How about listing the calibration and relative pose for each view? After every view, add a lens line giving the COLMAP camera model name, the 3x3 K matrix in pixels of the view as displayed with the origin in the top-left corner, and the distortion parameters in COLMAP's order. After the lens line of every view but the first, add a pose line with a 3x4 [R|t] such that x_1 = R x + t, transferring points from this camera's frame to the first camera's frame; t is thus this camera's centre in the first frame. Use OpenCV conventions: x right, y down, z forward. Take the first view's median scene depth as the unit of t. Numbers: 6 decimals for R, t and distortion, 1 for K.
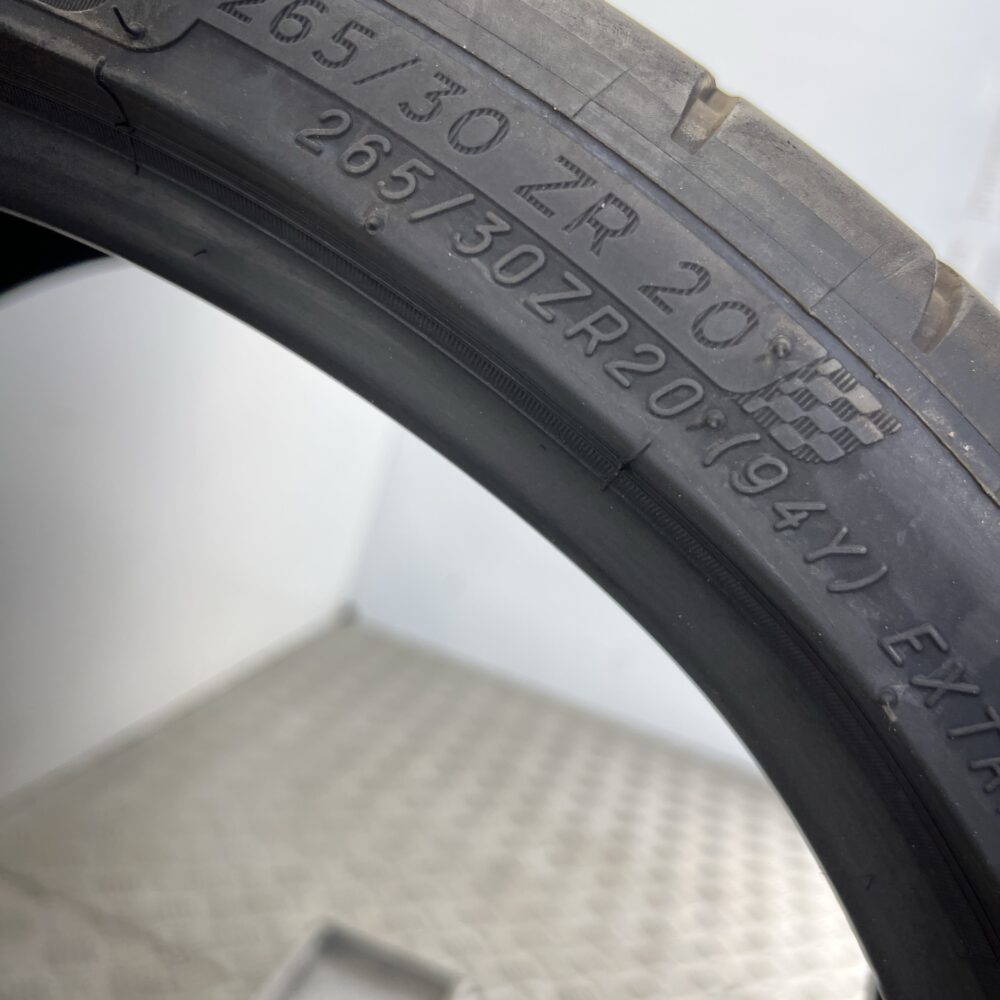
lens RADIAL K [[1053.5, 0, 500.0], [0, 1053.5, 500.0], [0, 0, 1]] dist [-0.025400, -0.017415]
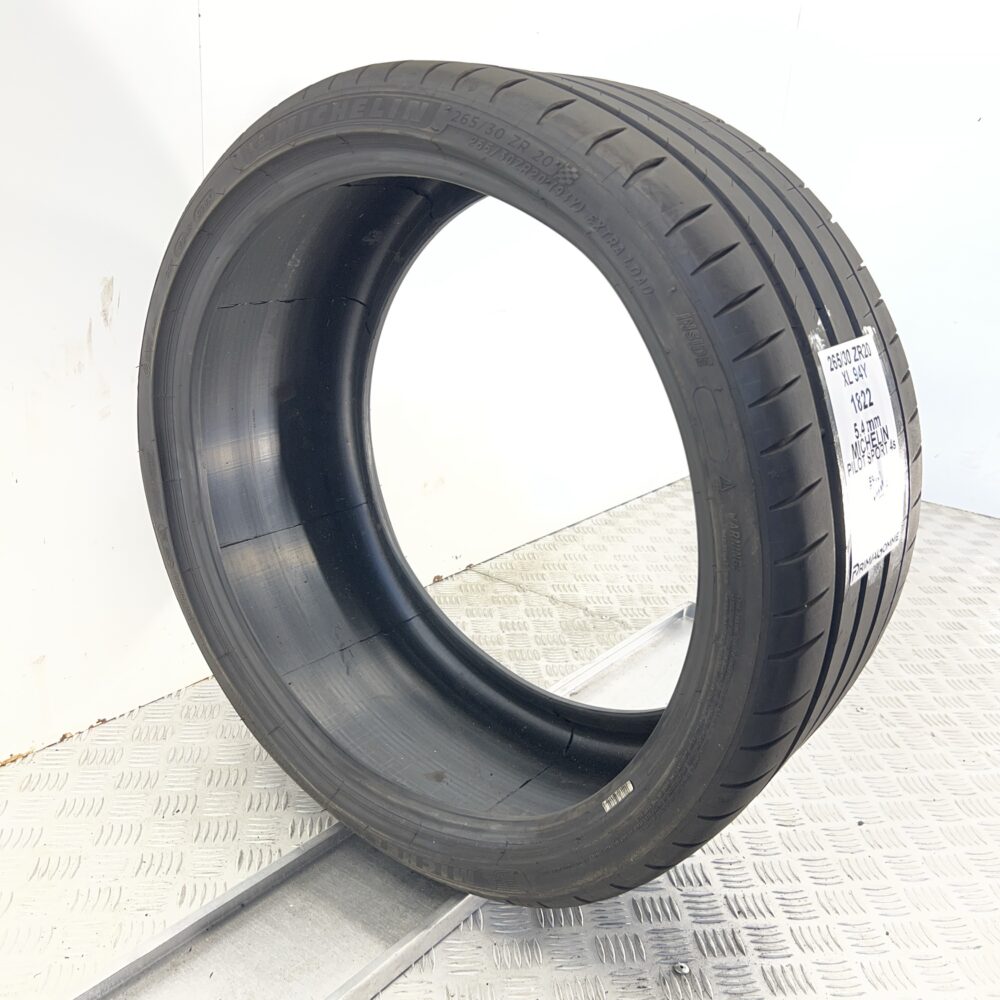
lens RADIAL K [[1053.5, 0, 500.0], [0, 1053.5, 500.0], [0, 0, 1]] dist [-0.025400, -0.017415]
pose [[0.891085, -0.100084, -0.442664, 1.960149], [0.113746, 0.993500, 0.004347, 1.303946], [0.439352, -0.054224, 0.896677, -3.428861]]
